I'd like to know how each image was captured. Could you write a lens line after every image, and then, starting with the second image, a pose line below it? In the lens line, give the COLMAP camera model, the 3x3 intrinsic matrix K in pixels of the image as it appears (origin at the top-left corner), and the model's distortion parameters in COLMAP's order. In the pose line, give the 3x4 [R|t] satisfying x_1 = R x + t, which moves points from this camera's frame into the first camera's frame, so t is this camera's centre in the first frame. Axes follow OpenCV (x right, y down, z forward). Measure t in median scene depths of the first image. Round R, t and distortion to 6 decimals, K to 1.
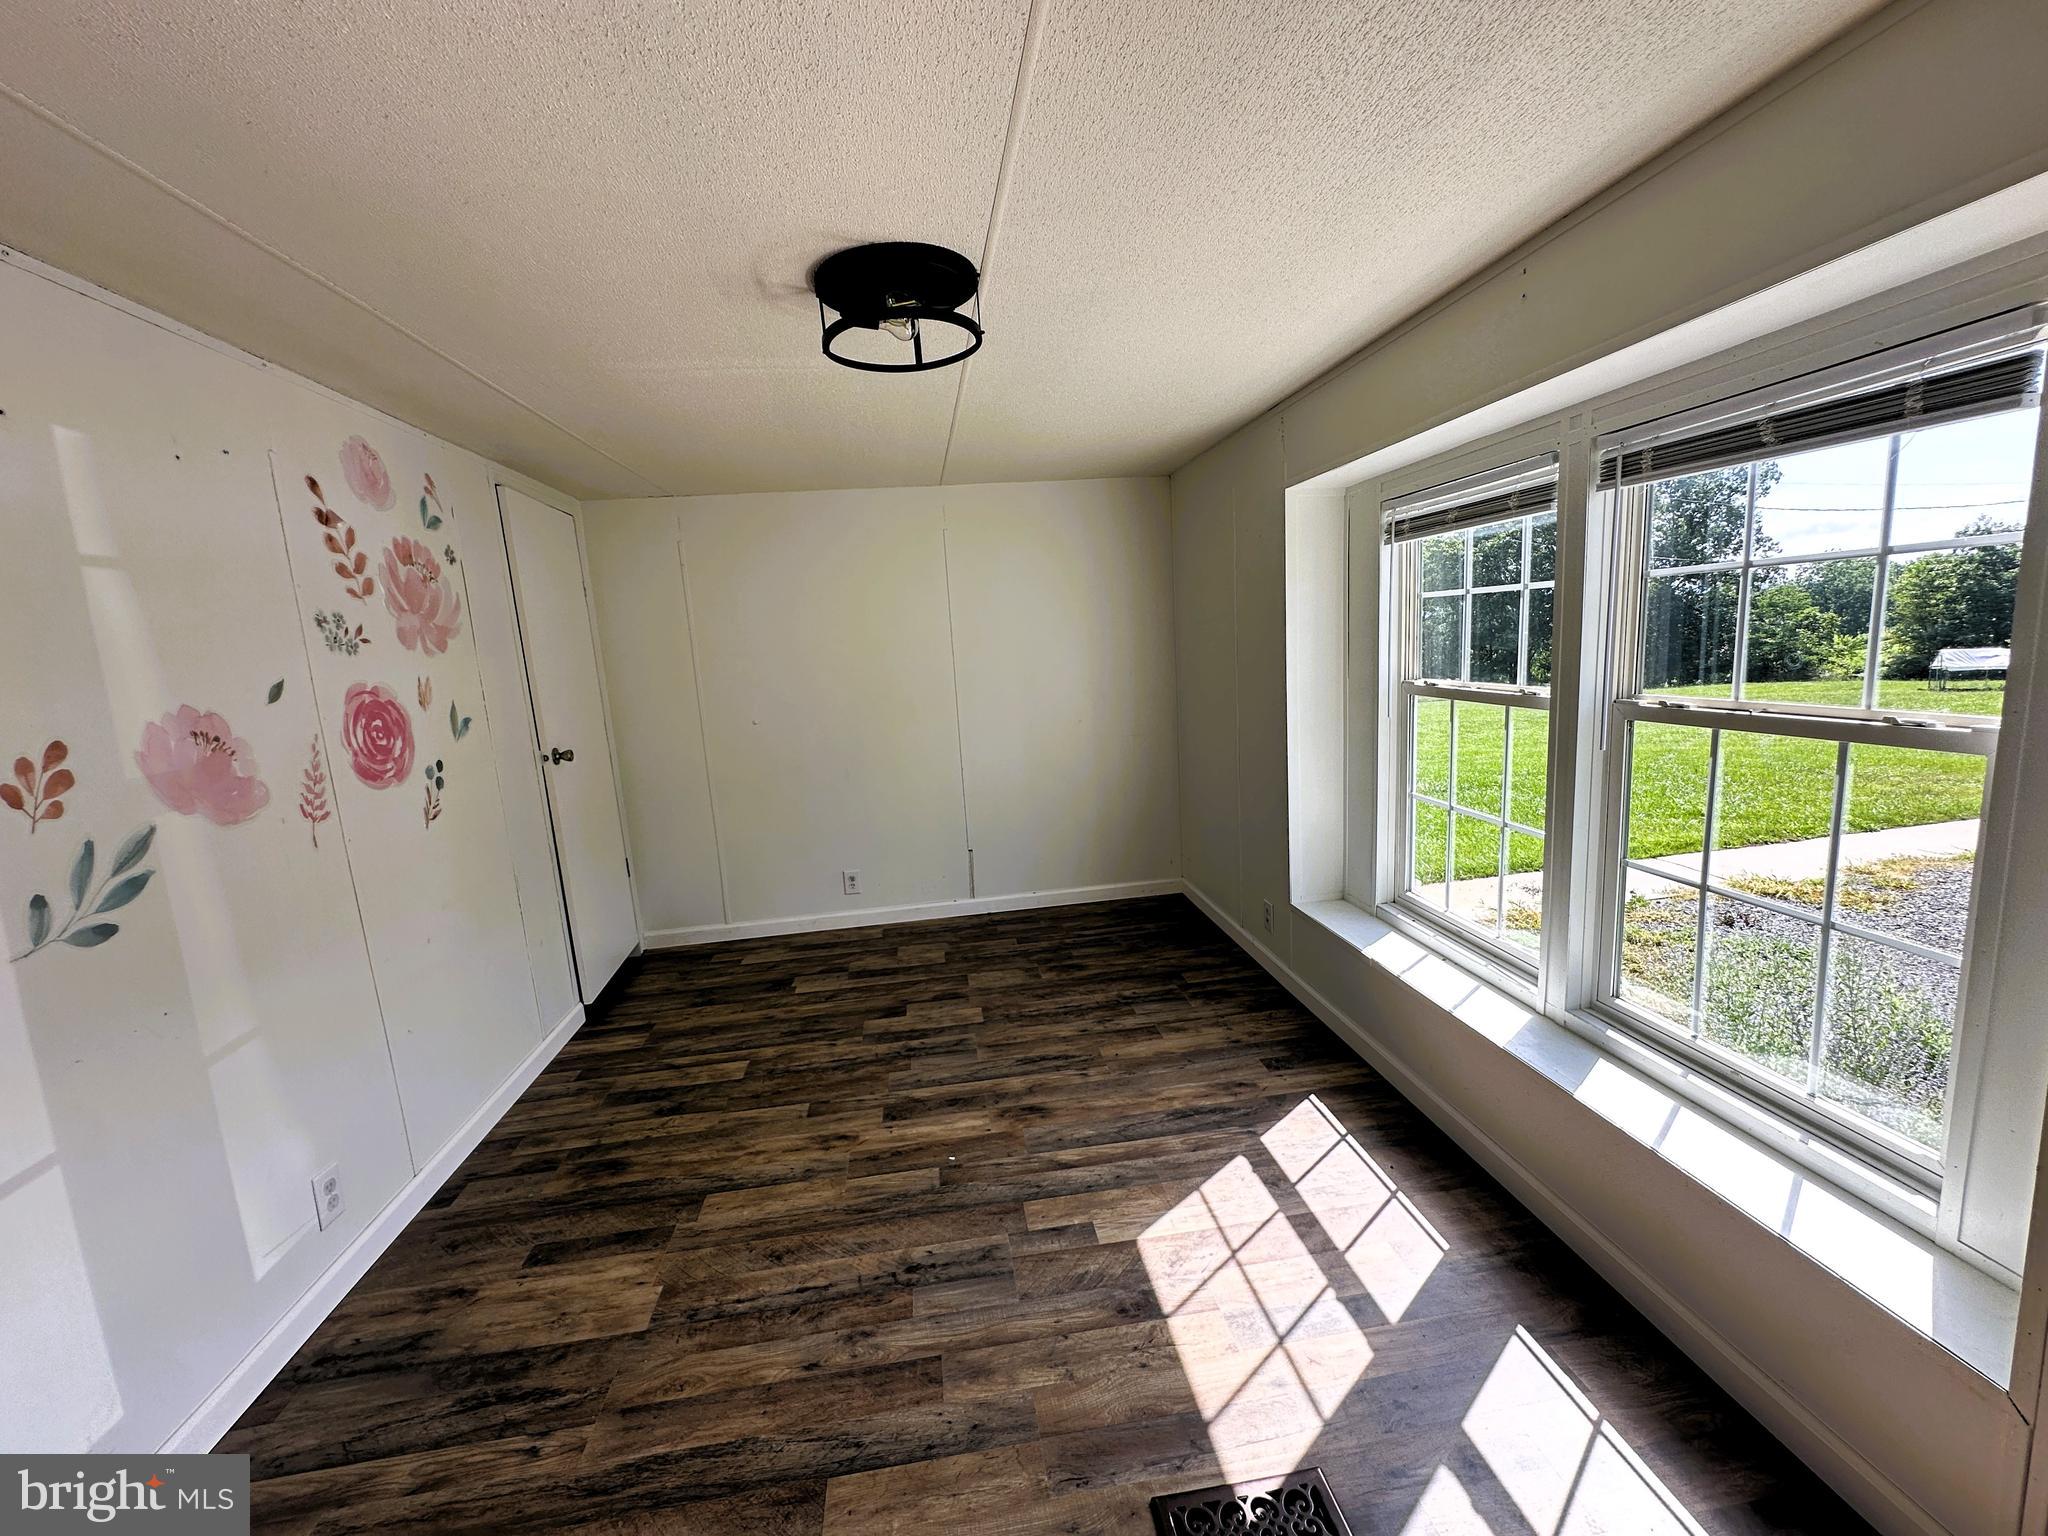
lens RADIAL K [[817.2, 0, 1027.4], [0, 817.2, 765.5], [0, 0, 1]] dist [-0.004949, 0.001262]
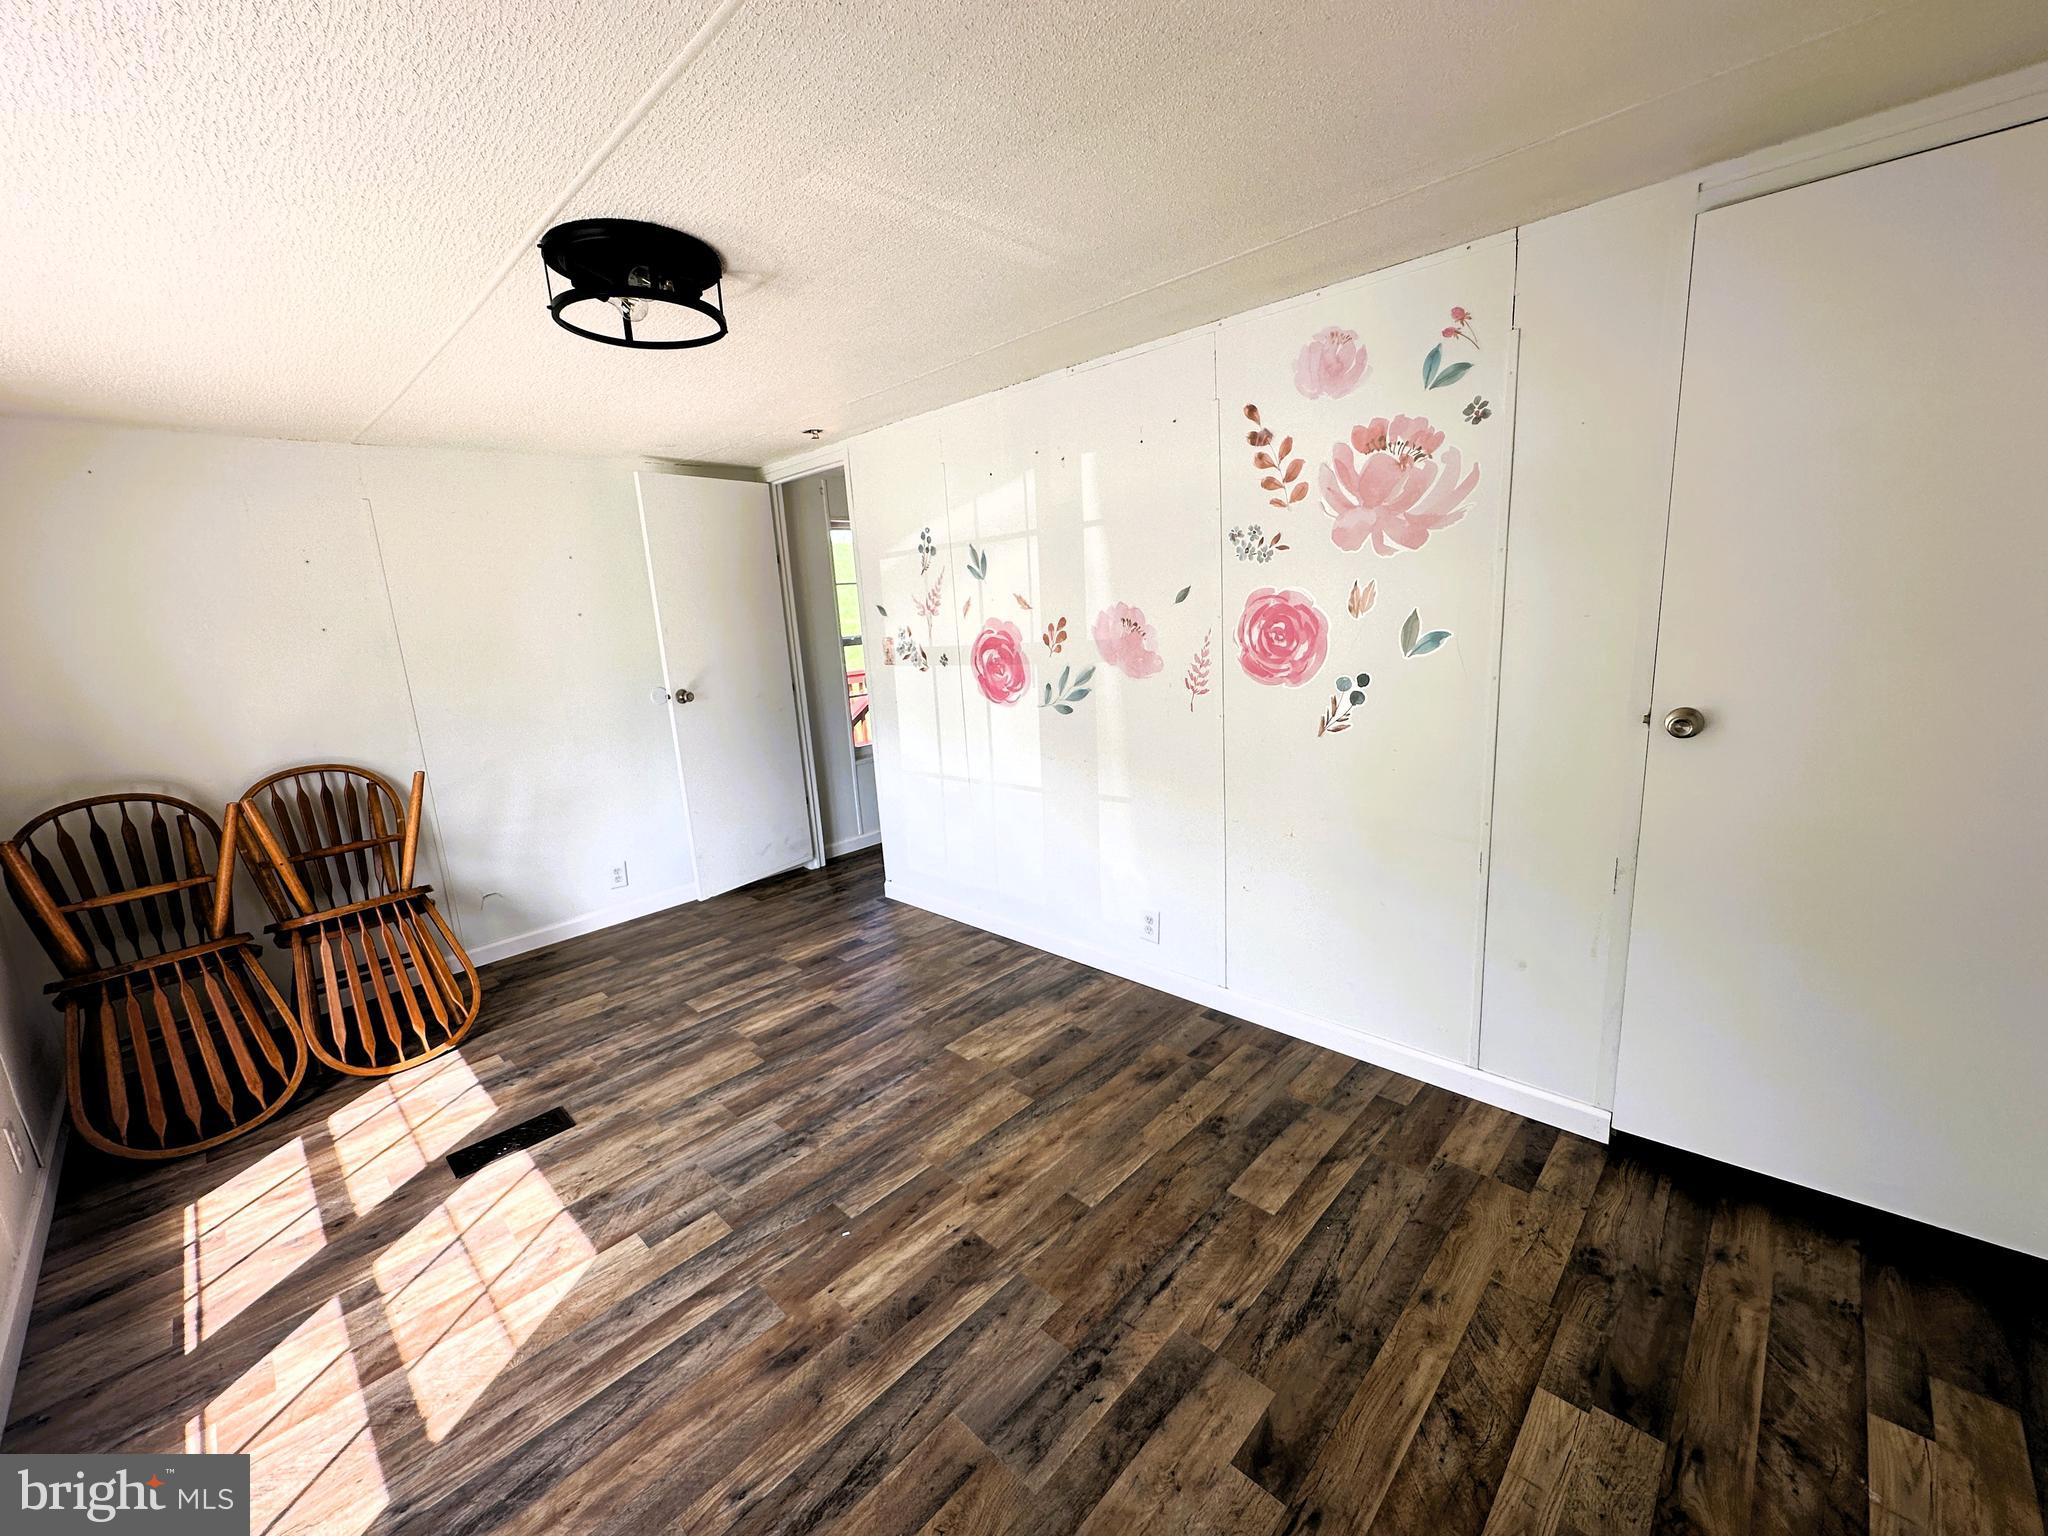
lens RADIAL K [[817.2, 0, 1021.1], [0, 817.2, 765.6], [0, 0, 1]] dist [-0.004949, 0.001262]
pose [[-0.782013, 0.236109, -0.576809, 0.145321], [0.017847, 0.933571, 0.357948, -0.282257], [0.623007, 0.269625, -0.734278, 1.689880]]
